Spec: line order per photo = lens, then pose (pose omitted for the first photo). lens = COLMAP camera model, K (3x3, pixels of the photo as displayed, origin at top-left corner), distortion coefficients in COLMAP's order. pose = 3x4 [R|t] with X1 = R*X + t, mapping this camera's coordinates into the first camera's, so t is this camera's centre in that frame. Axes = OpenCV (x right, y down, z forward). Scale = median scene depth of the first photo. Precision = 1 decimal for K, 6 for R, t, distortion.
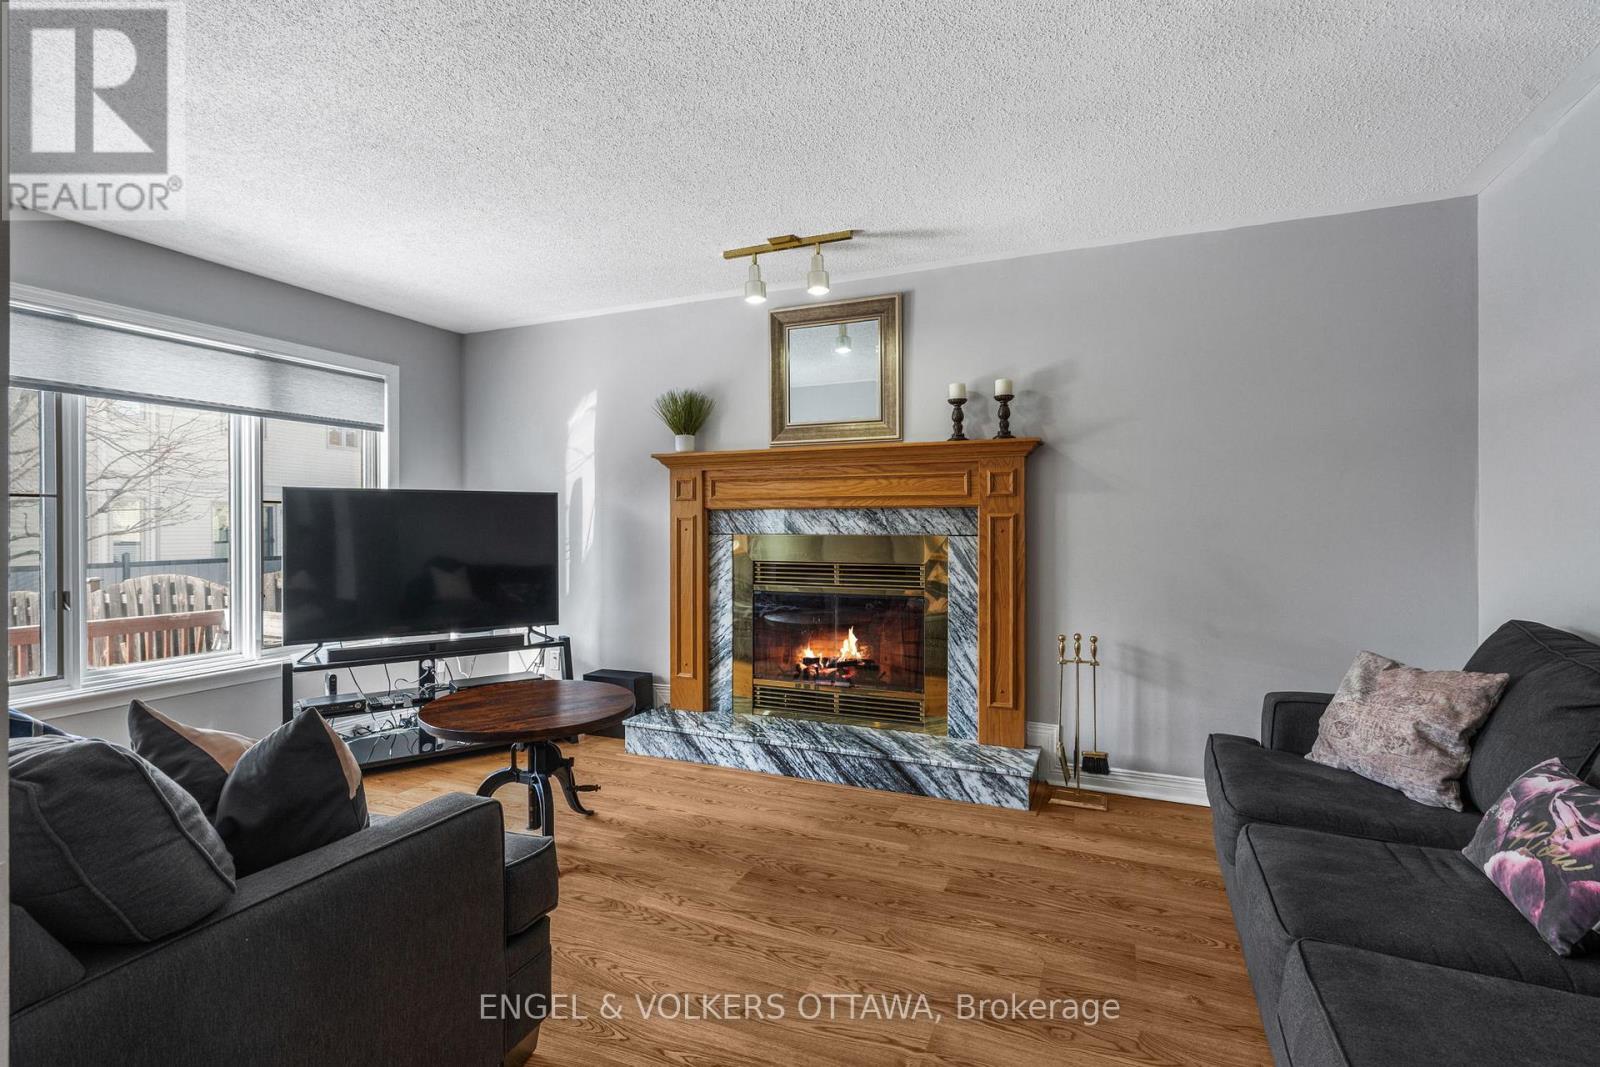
lens RADIAL K [[743.9, 0, 799.7], [0, 743.9, 523.2], [0, 0, 1]] dist [-0.000887, 0.000379]
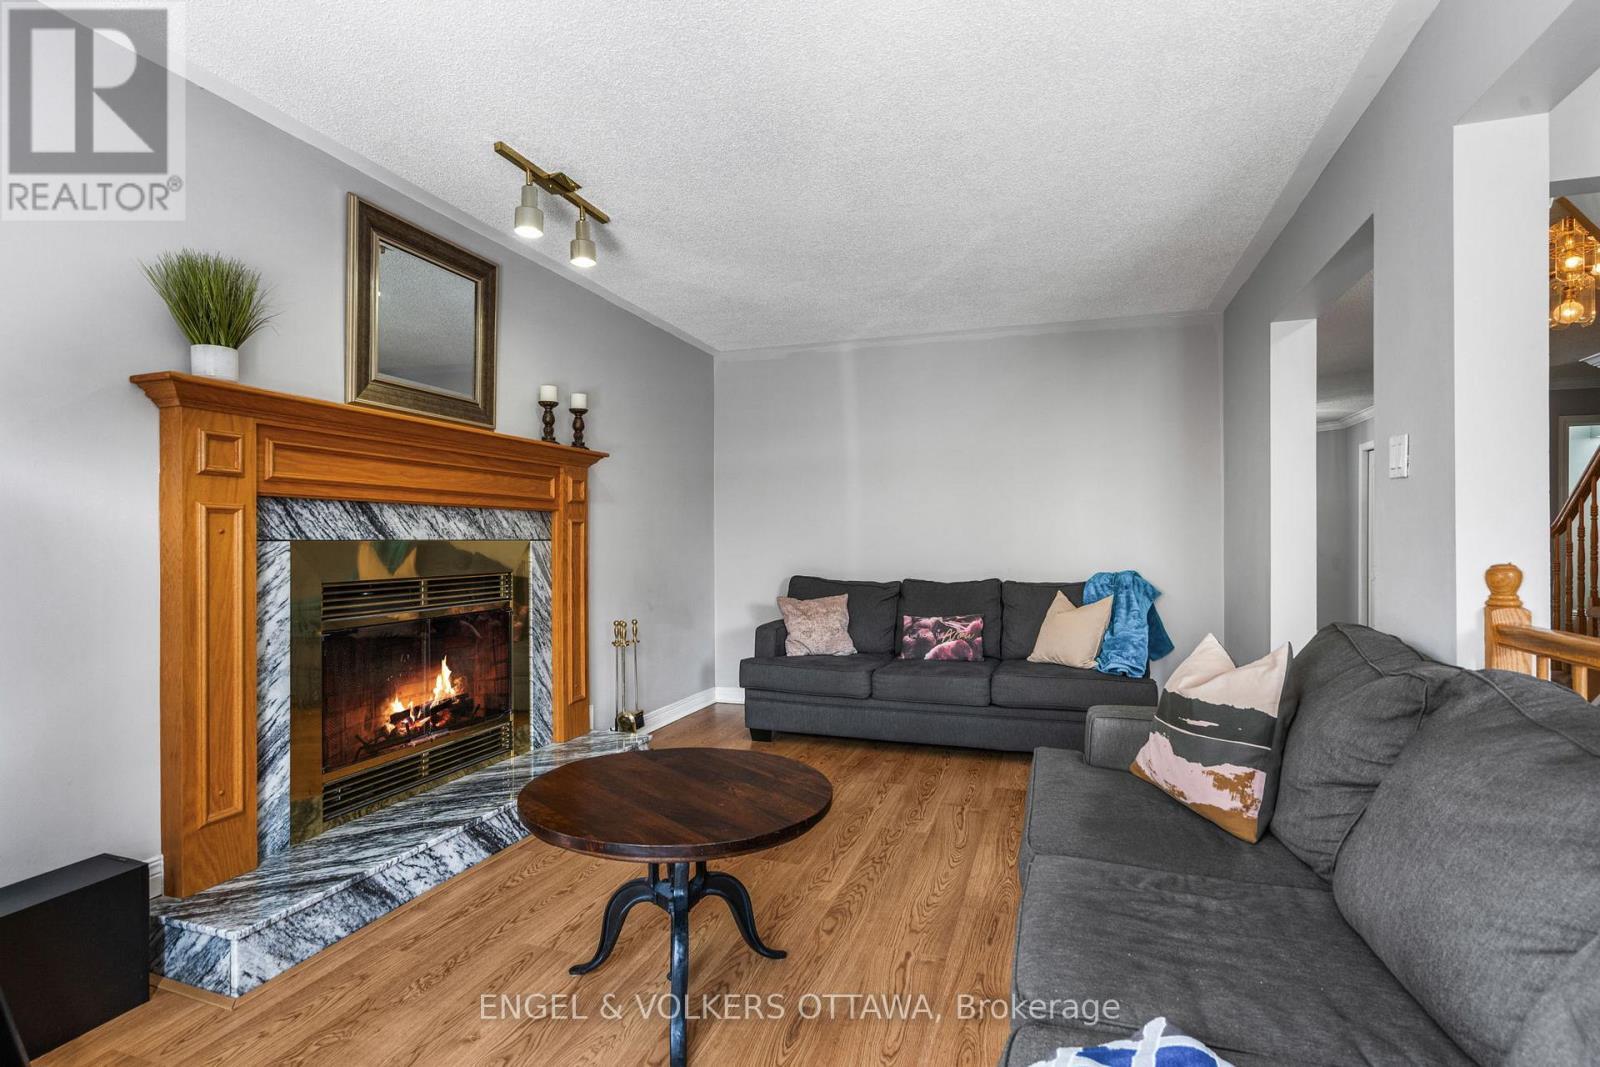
lens RADIAL K [[778.4, 0, 800.0], [0, 778.4, 533.5], [0, 0, 1]] dist [-0.000520, 0.000327]
pose [[-0.082343, 0.007277, 0.996577, -0.795873], [-0.001549, 0.999971, -0.007430, 0.014554], [-0.996603, -0.002155, -0.082329, 0.709895]]
